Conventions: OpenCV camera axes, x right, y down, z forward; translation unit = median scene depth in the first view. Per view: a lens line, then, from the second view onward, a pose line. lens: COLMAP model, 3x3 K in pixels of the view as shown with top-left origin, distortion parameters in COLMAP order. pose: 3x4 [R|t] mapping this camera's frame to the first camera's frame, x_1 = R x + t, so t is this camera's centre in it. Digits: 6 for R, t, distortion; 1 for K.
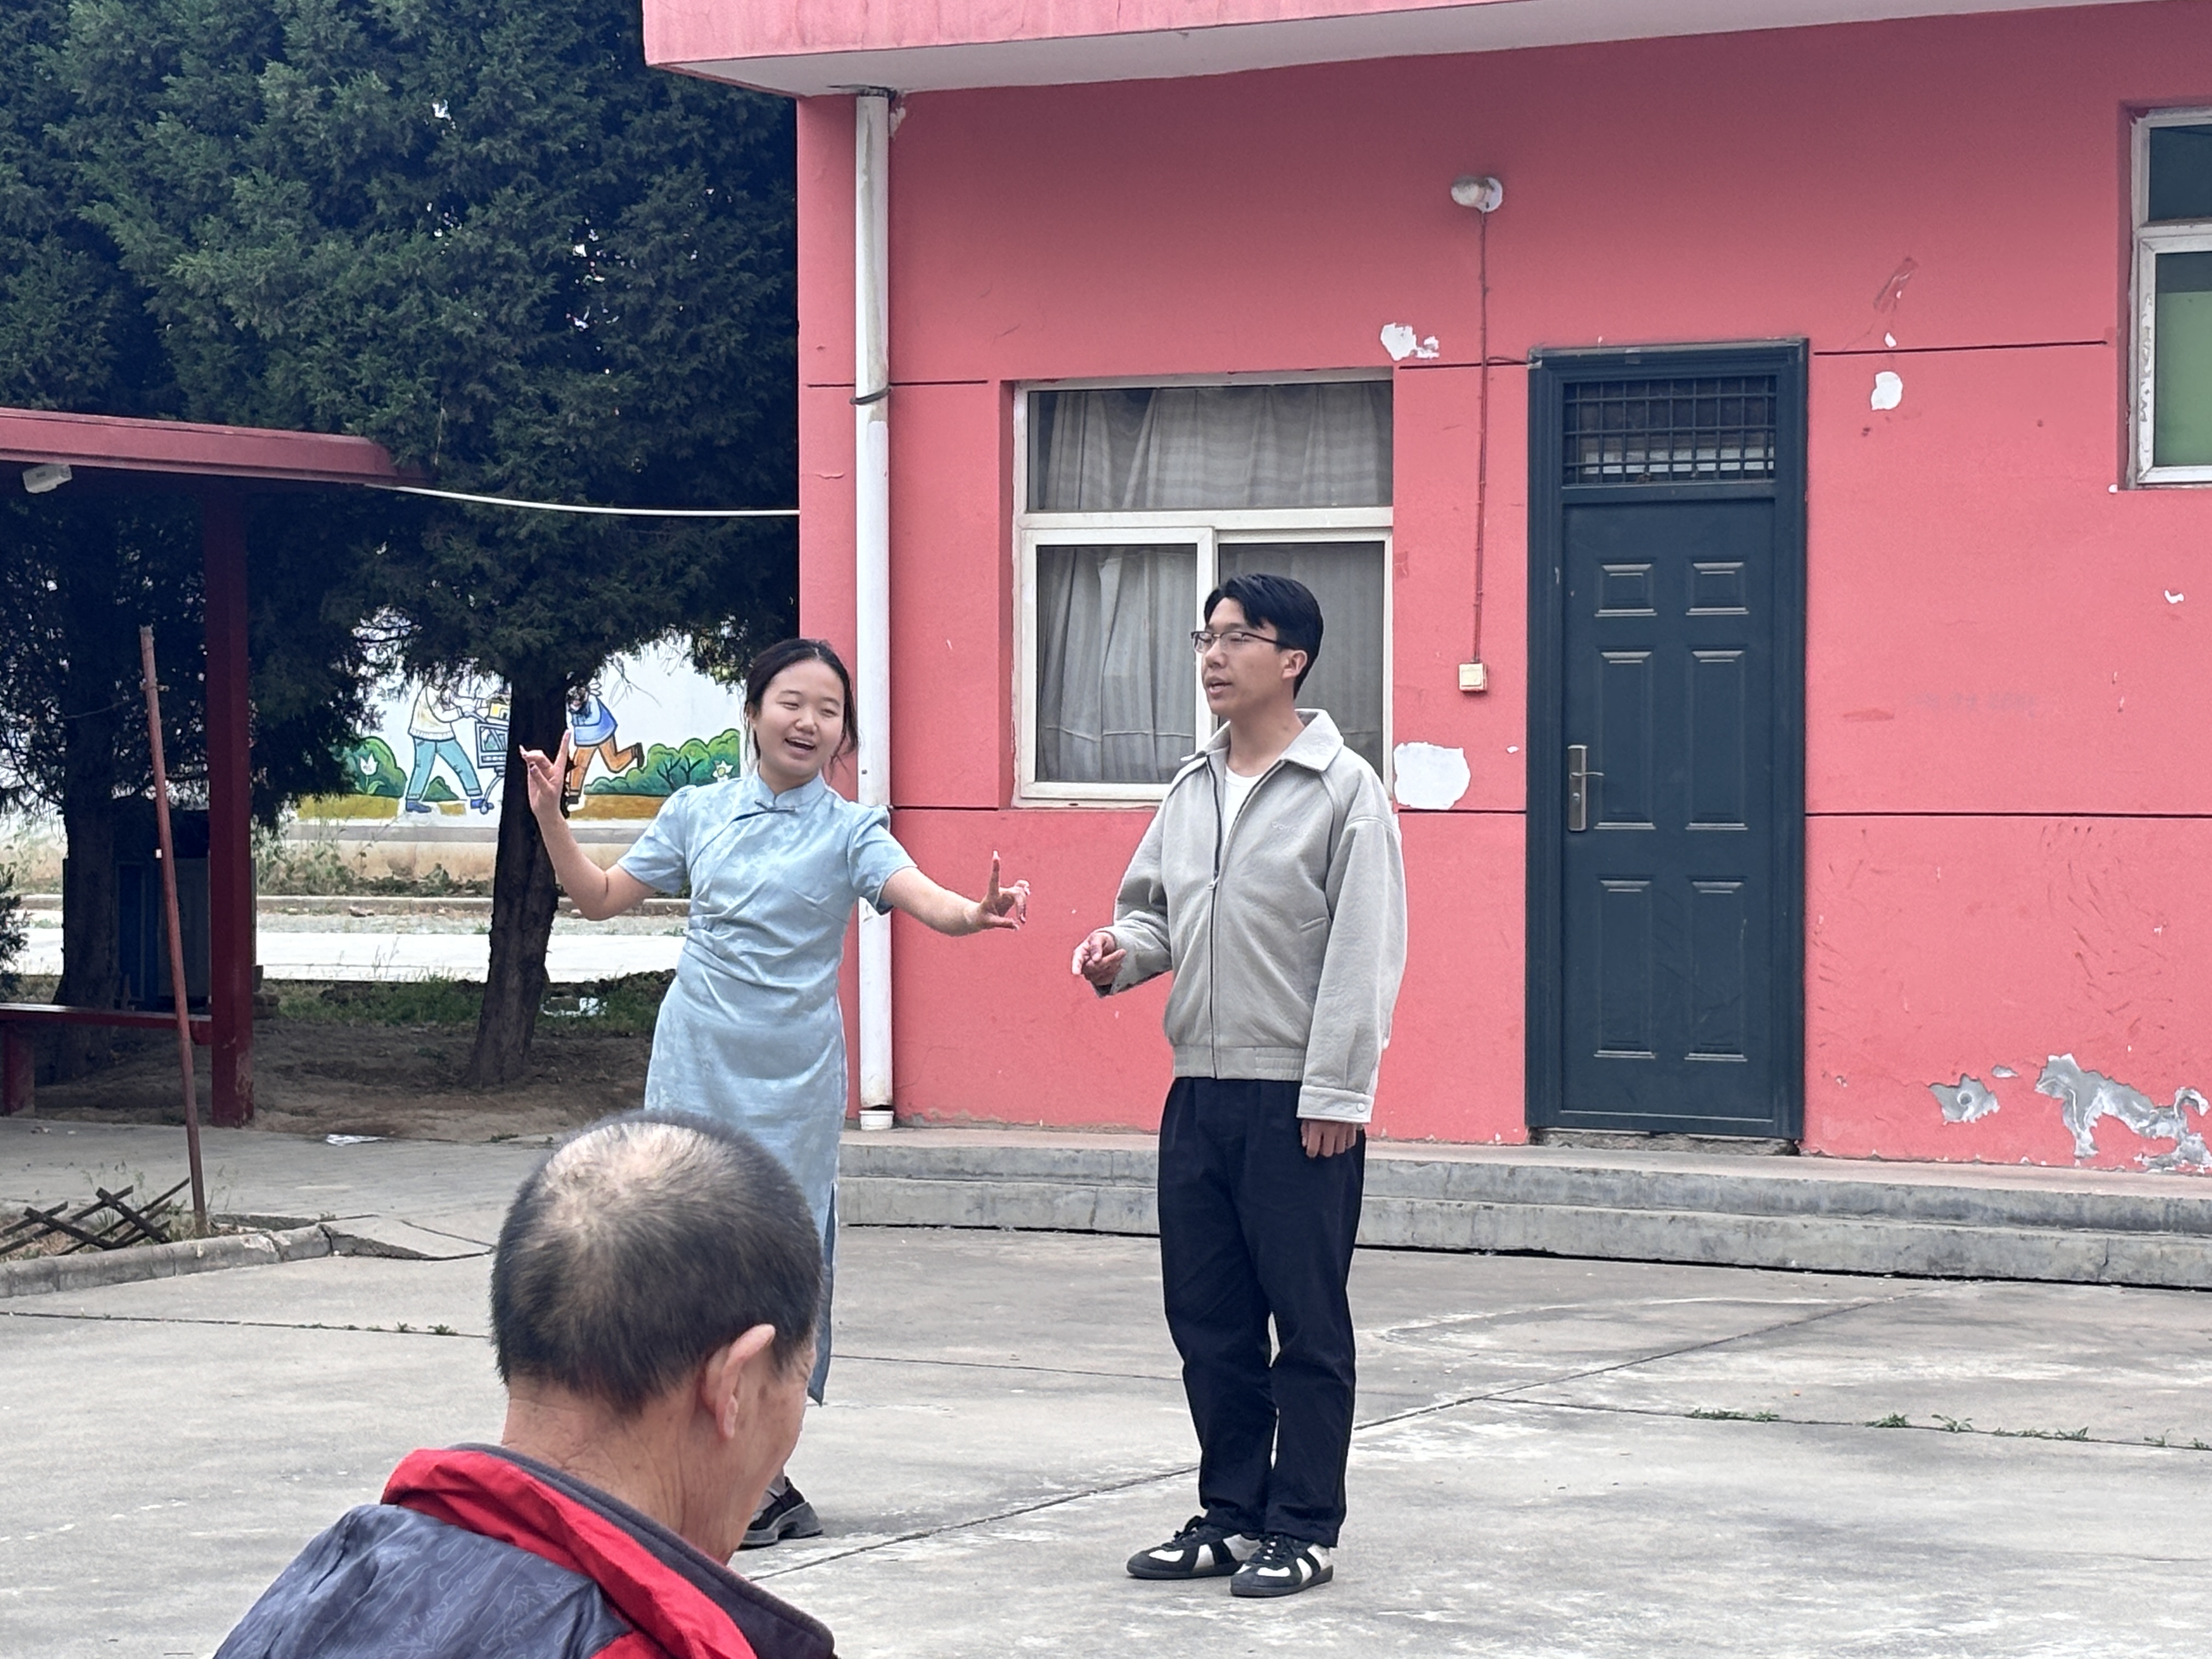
lens RADIAL K [[5368.9, 0, 1106.0], [0, 5368.9, 829.5], [0, 0, 1]] dist [0.182311, 0.349816]
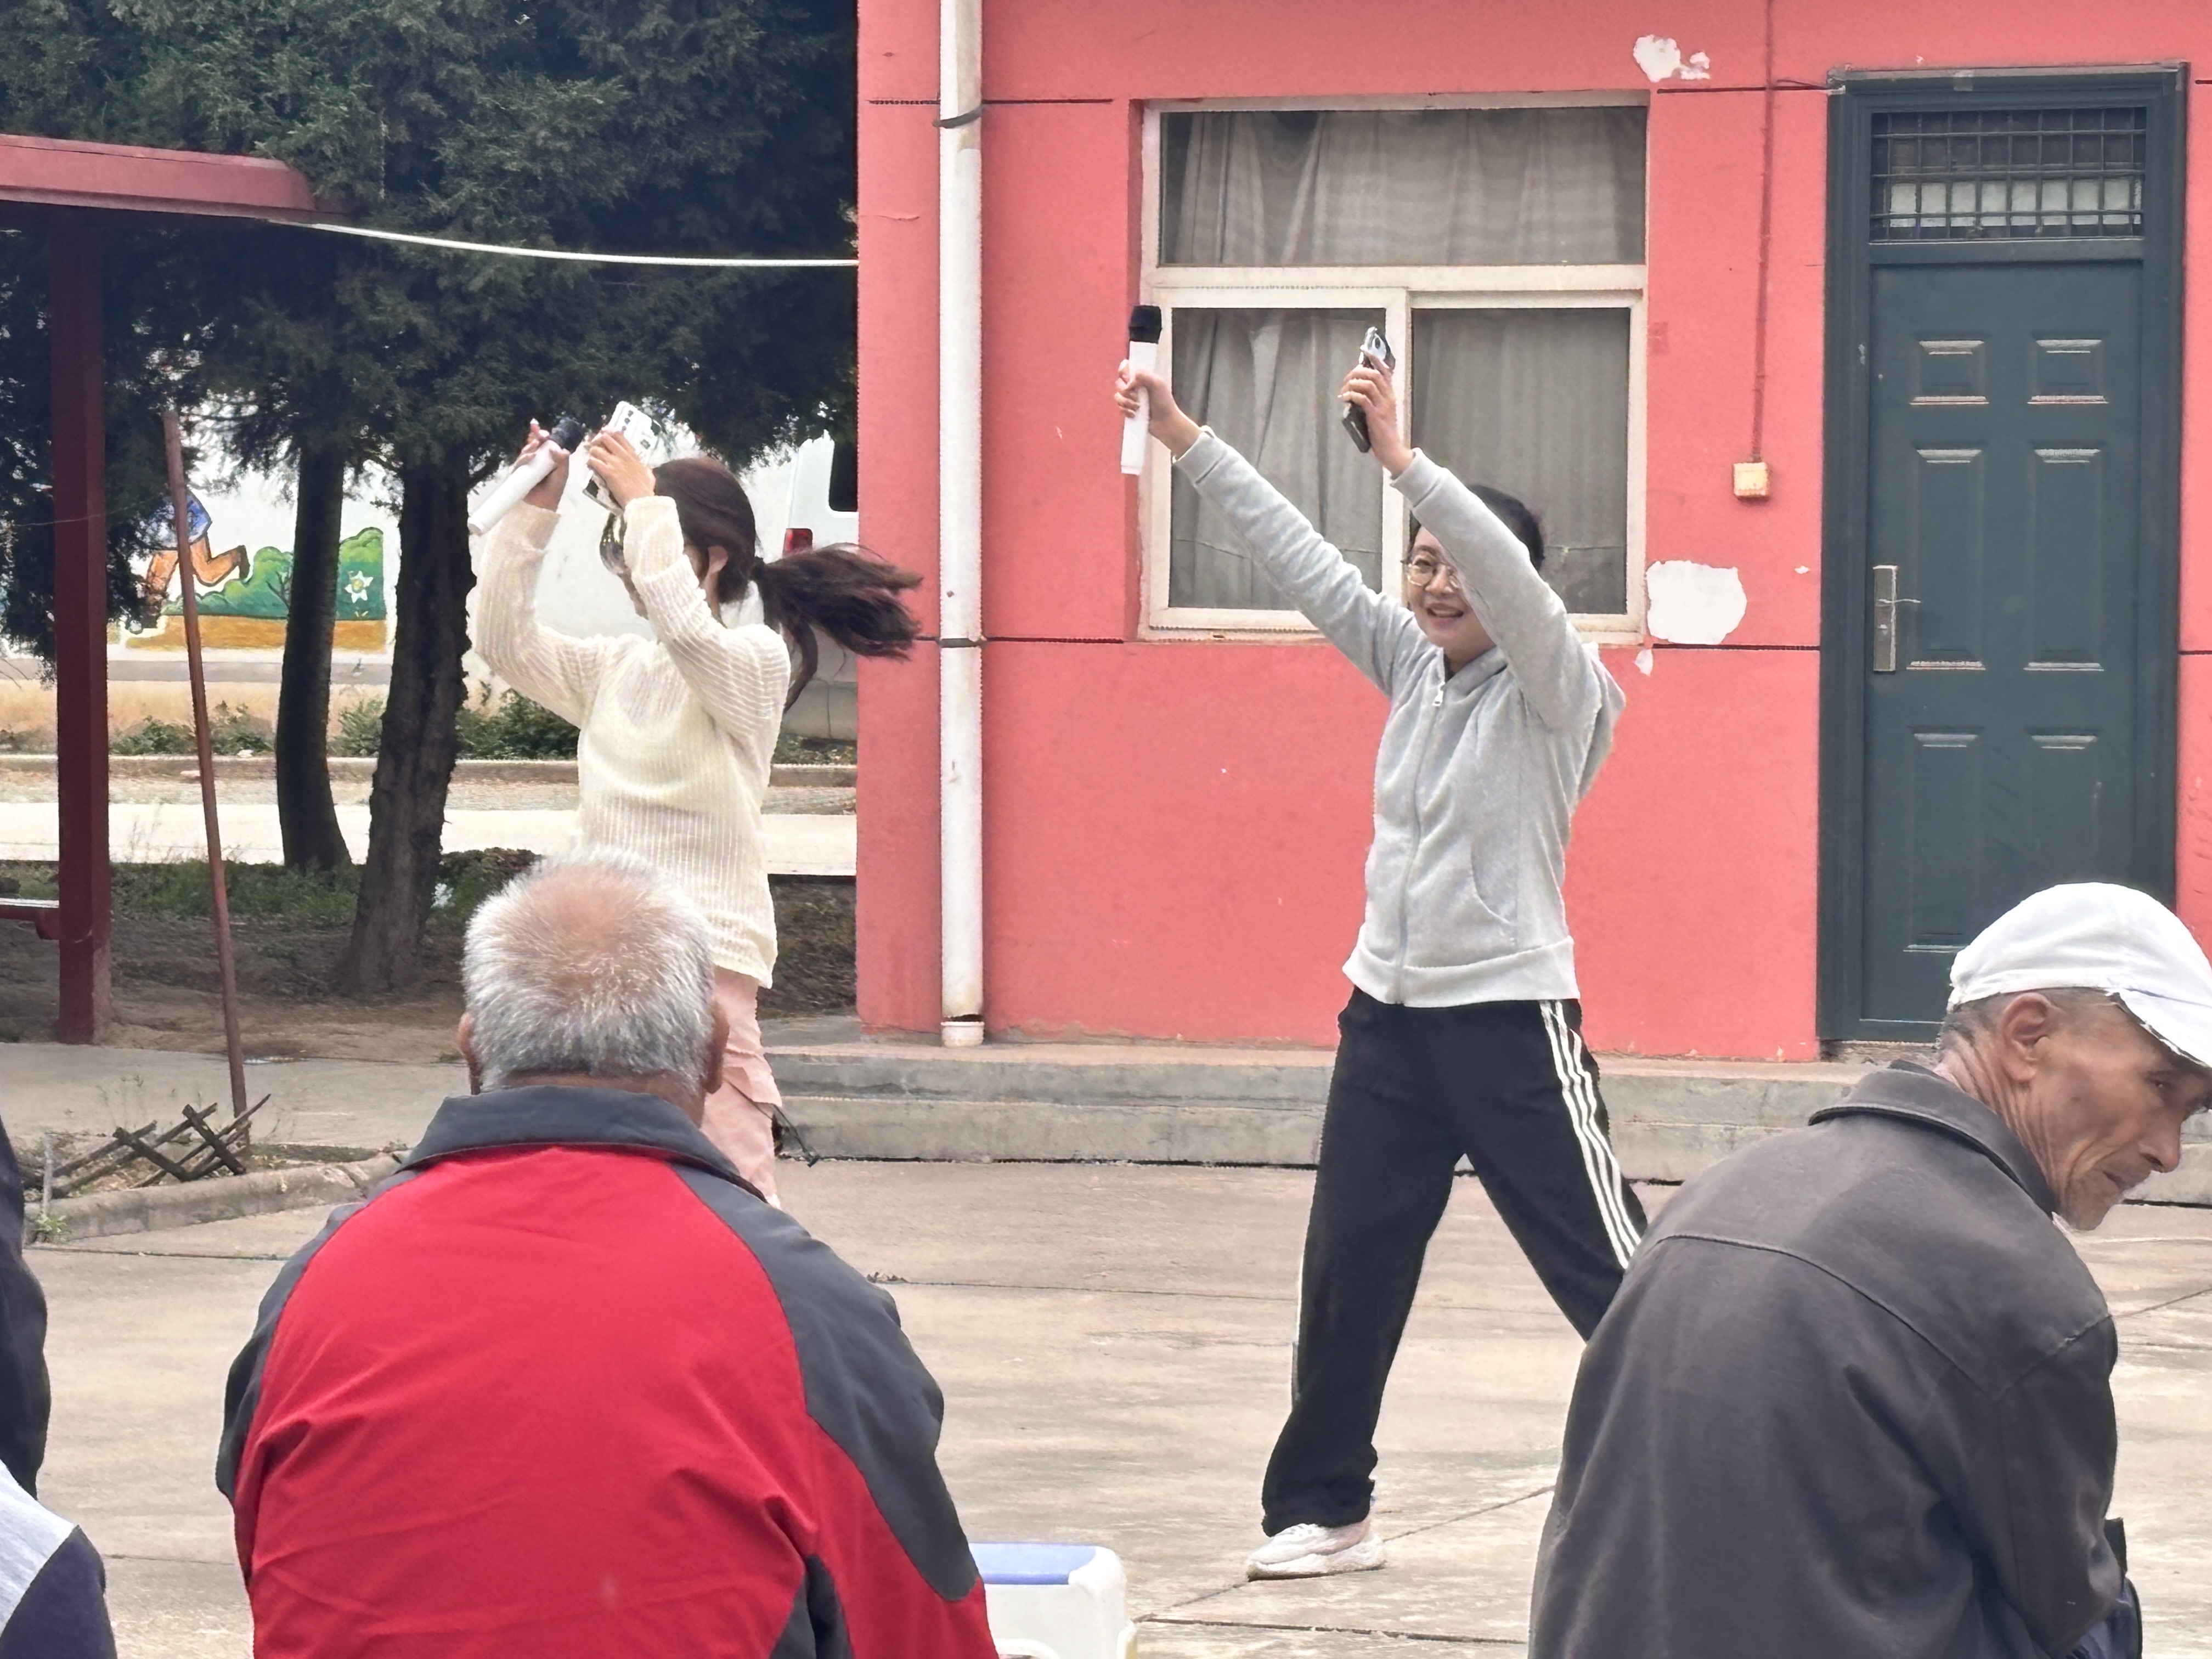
lens RADIAL K [[7744.3, 0, 1106.0], [0, 7744.3, 829.5], [0, 0, 1]] dist [0.236325, -0.540193]
pose [[0.996246, 0.002482, 0.086526, -0.121060], [-0.004303, 0.999773, 0.020876, 0.000102], [-0.086455, -0.021170, 0.996031, -0.138716]]
